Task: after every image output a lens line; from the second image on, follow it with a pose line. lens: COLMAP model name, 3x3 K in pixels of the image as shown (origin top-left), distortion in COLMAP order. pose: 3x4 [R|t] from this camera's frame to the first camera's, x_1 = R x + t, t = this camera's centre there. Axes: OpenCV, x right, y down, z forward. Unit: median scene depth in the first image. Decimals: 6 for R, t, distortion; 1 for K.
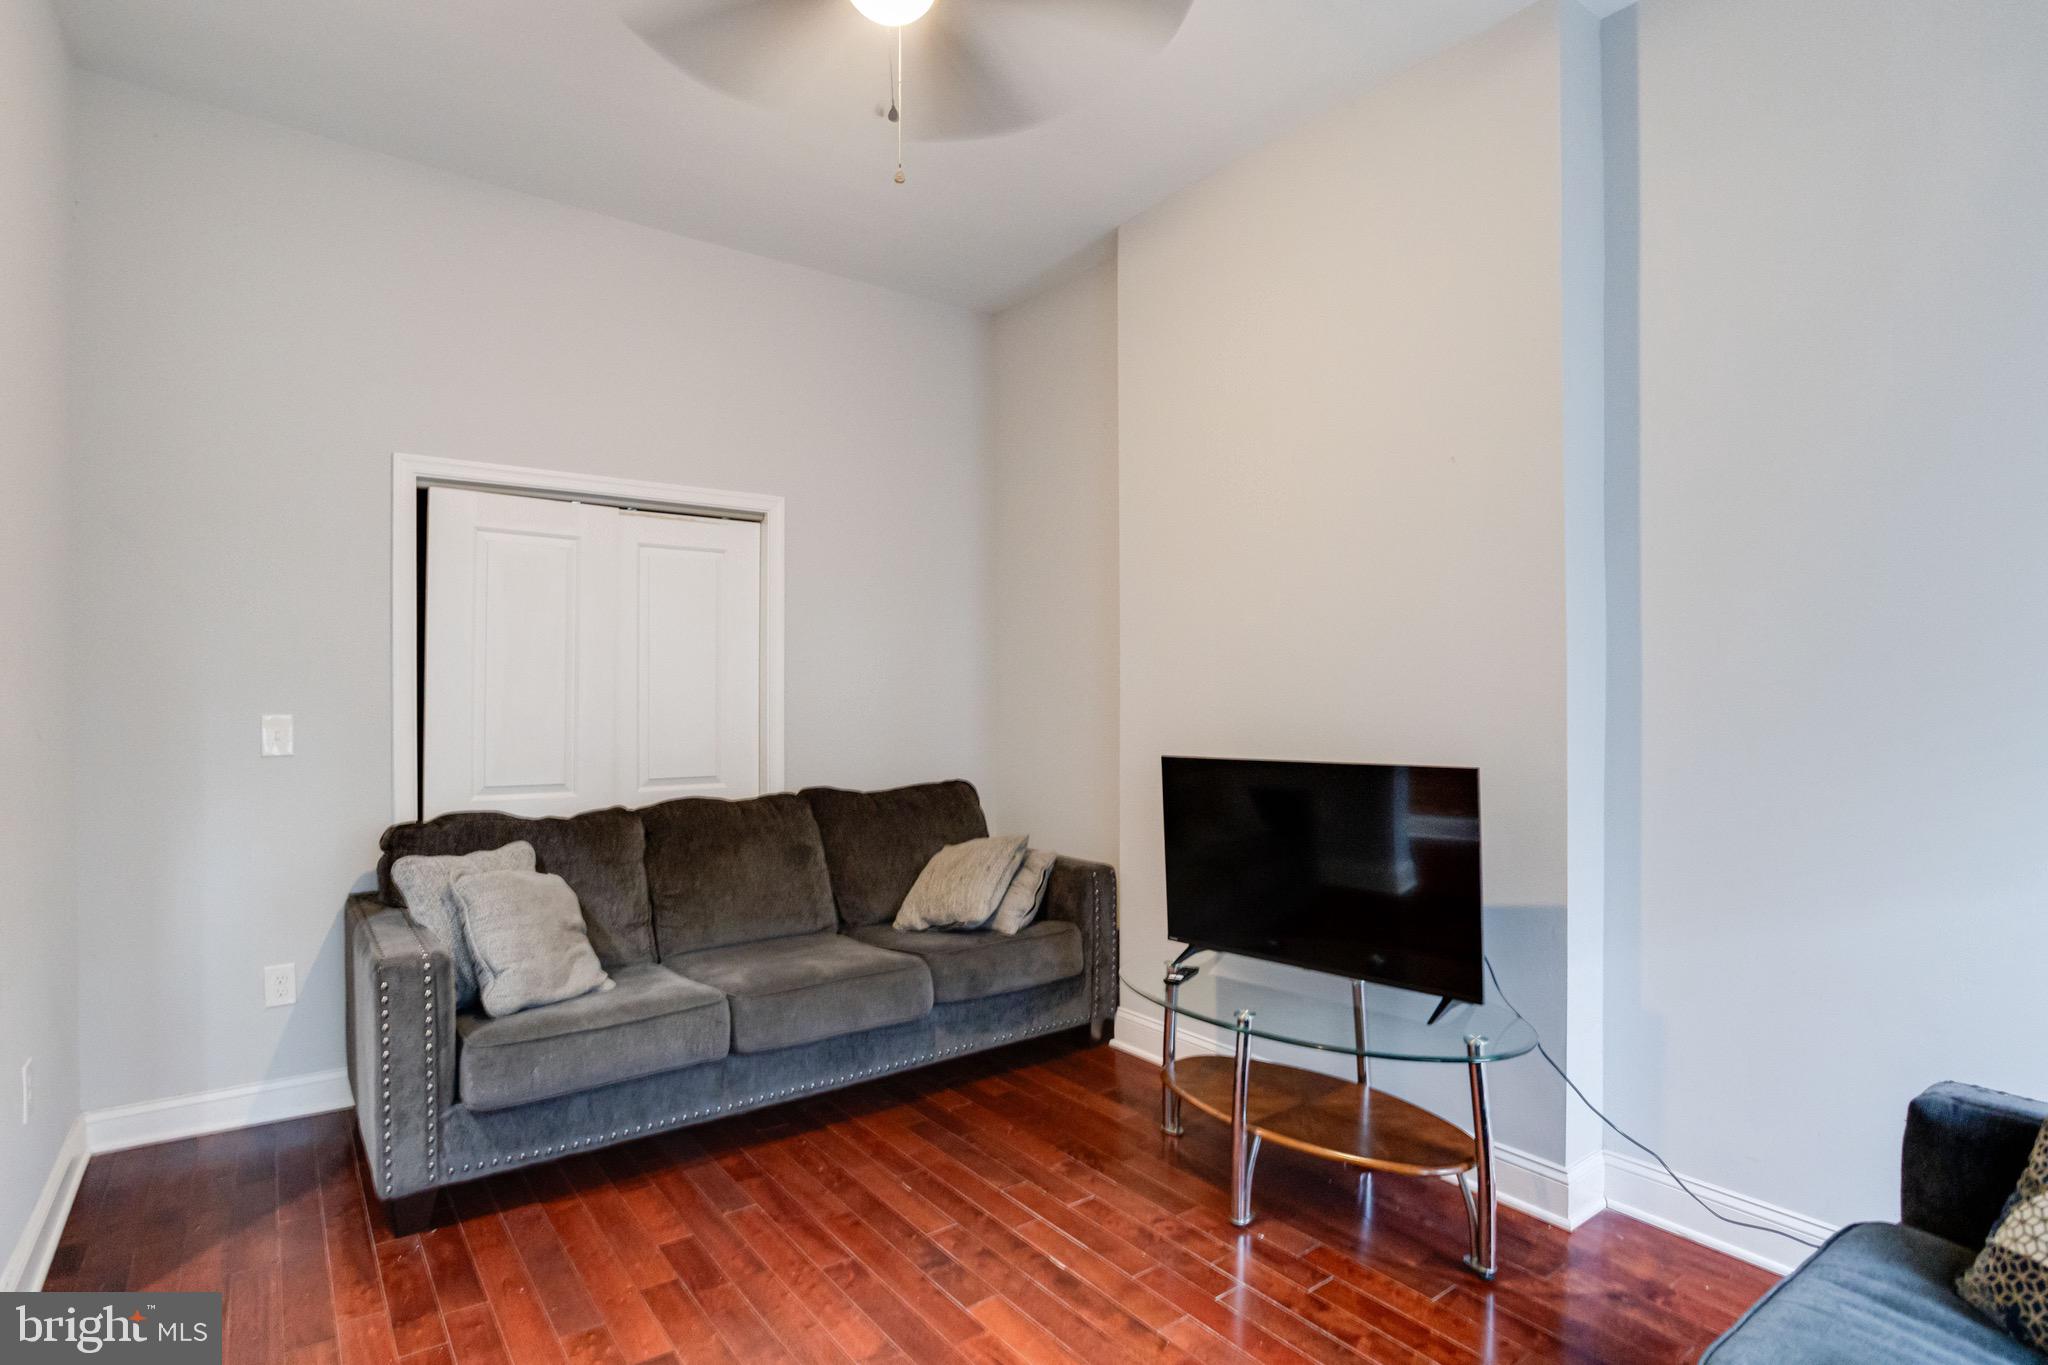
lens RADIAL K [[1010.6, 0, 1008.1], [0, 1010.6, 707.0], [0, 0, 1]] dist [-0.025877, 0.010407]
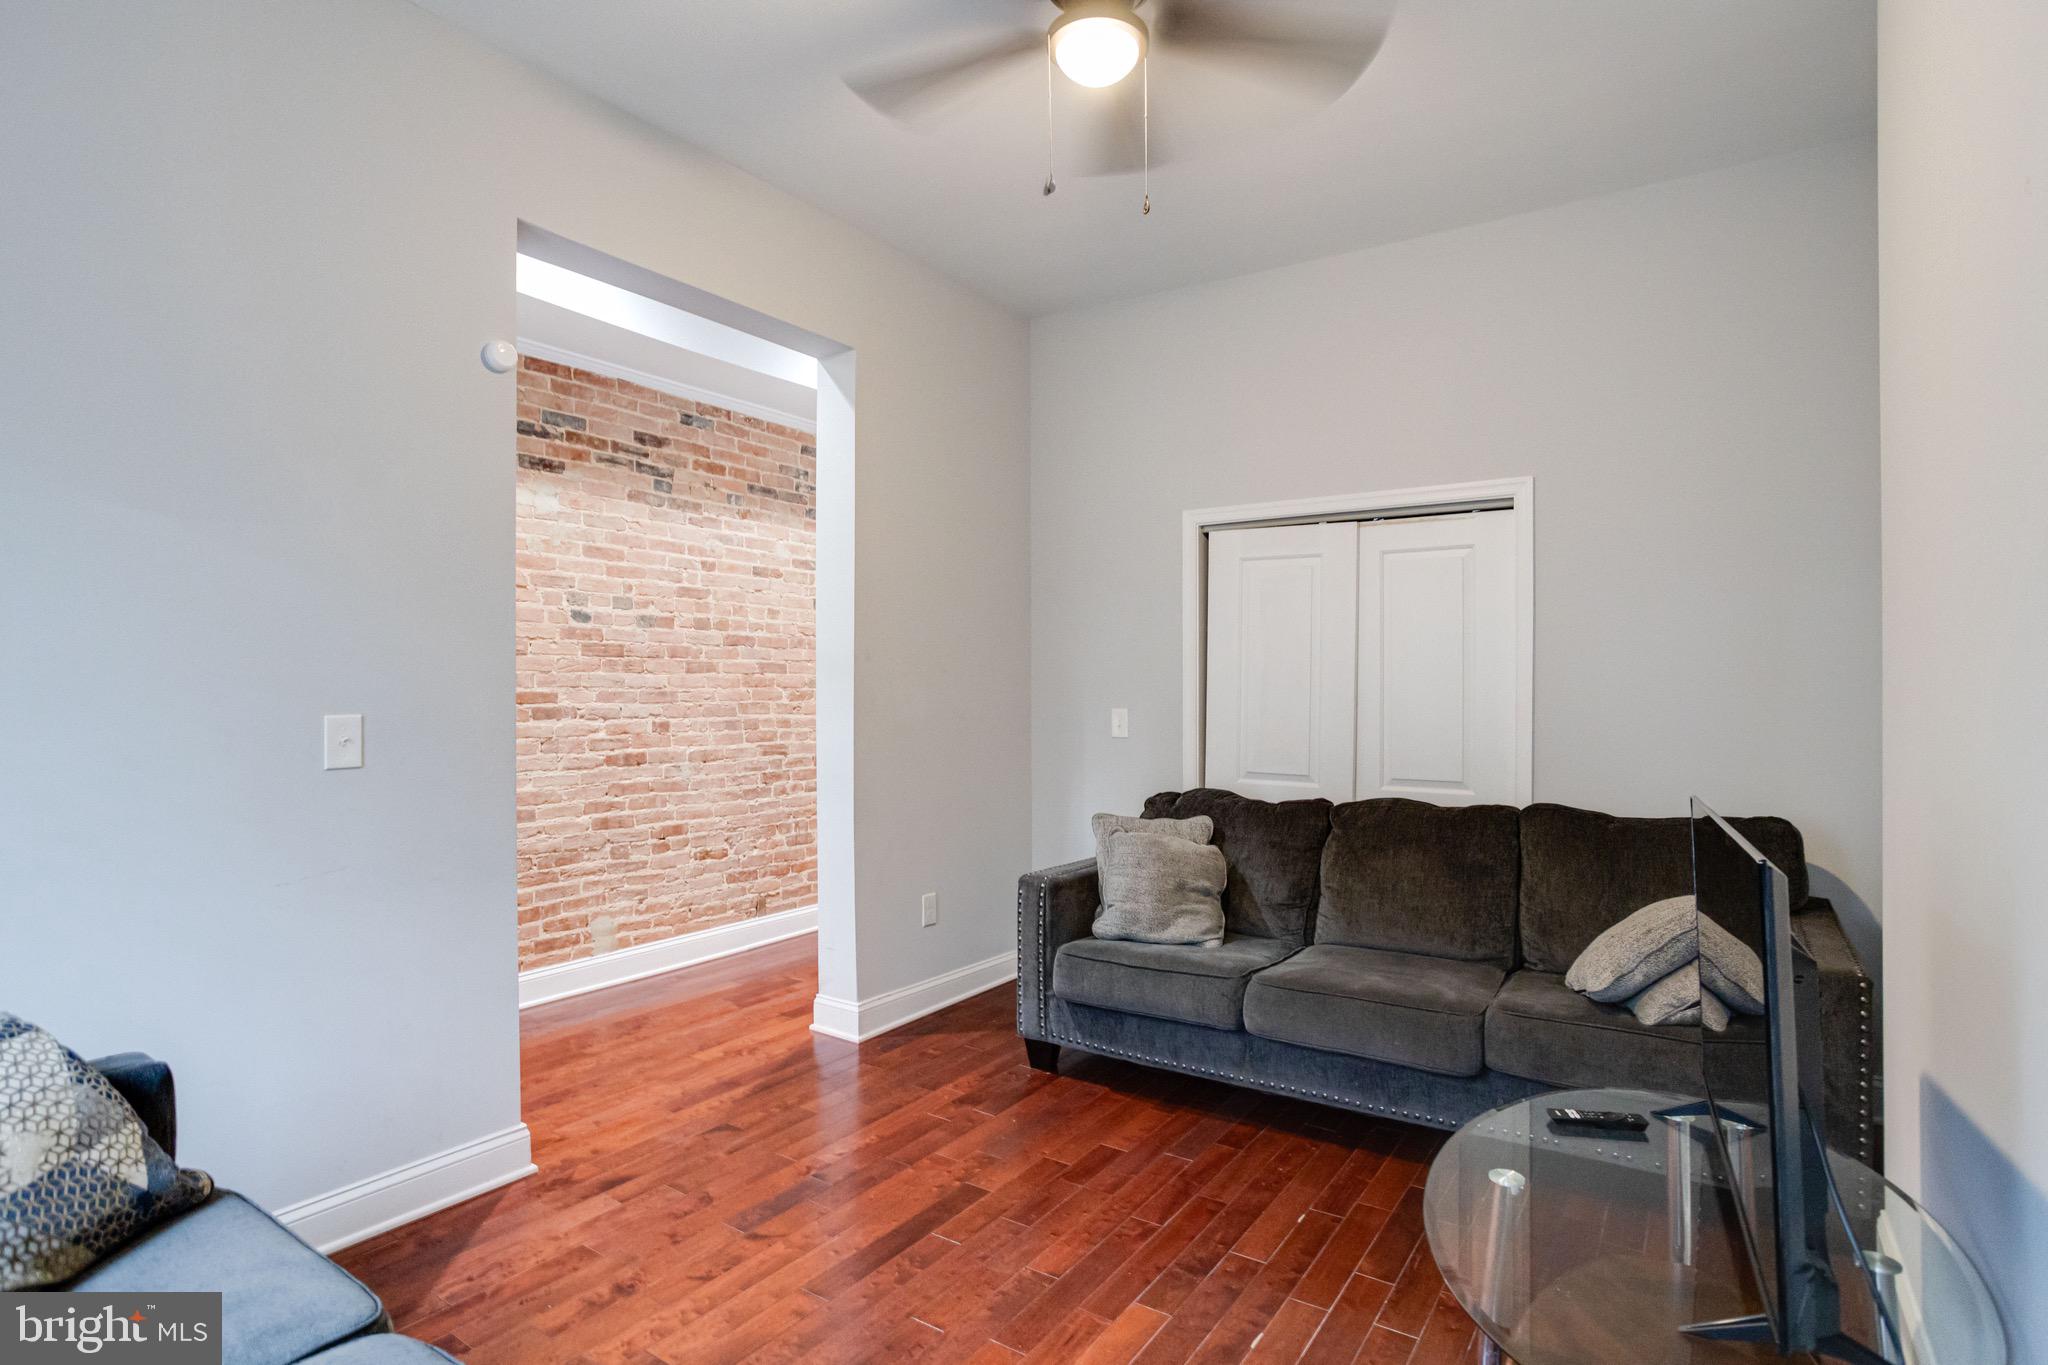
lens RADIAL K [[1010.6, 0, 1034.5], [0, 1010.6, 691.7], [0, 0, 1]] dist [-0.025877, 0.010407]
pose [[0.360859, 0.004962, -0.932607, 0.646617], [-0.014148, 0.999900, -0.000155, -0.015715], [0.932513, 0.013250, 0.360894, 0.390989]]
